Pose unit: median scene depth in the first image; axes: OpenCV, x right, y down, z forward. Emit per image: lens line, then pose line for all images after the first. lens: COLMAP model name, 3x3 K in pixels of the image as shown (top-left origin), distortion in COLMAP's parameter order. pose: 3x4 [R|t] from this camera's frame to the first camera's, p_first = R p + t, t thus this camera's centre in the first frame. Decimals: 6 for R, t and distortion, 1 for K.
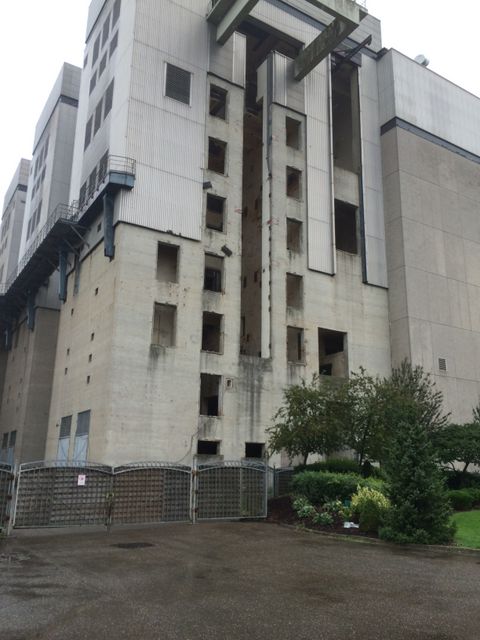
lens RADIAL K [[553.1, 0, 239.0], [0, 553.1, 323.2], [0, 0, 1]] dist [0.085750, -0.081173]
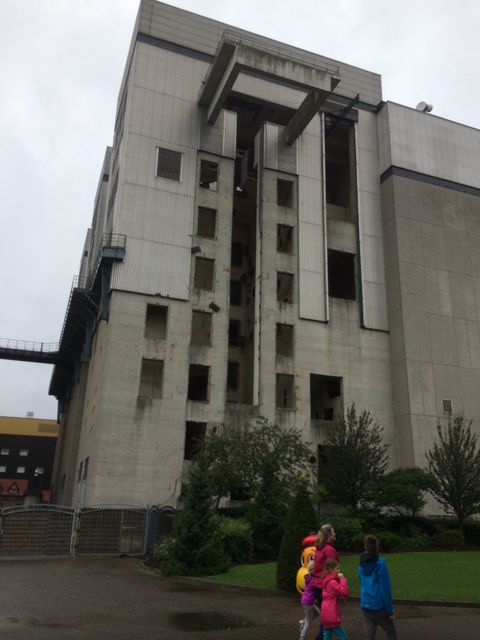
lens RADIAL K [[553.1, 0, 237.8], [0, 553.1, 323.5], [0, 0, 1]] dist [0.085750, -0.081173]
pose [[0.979984, -0.053276, -0.191814, 0.217938], [0.039918, 0.996544, -0.072847, -0.015814], [0.195032, 0.063732, 0.978724, -0.057090]]
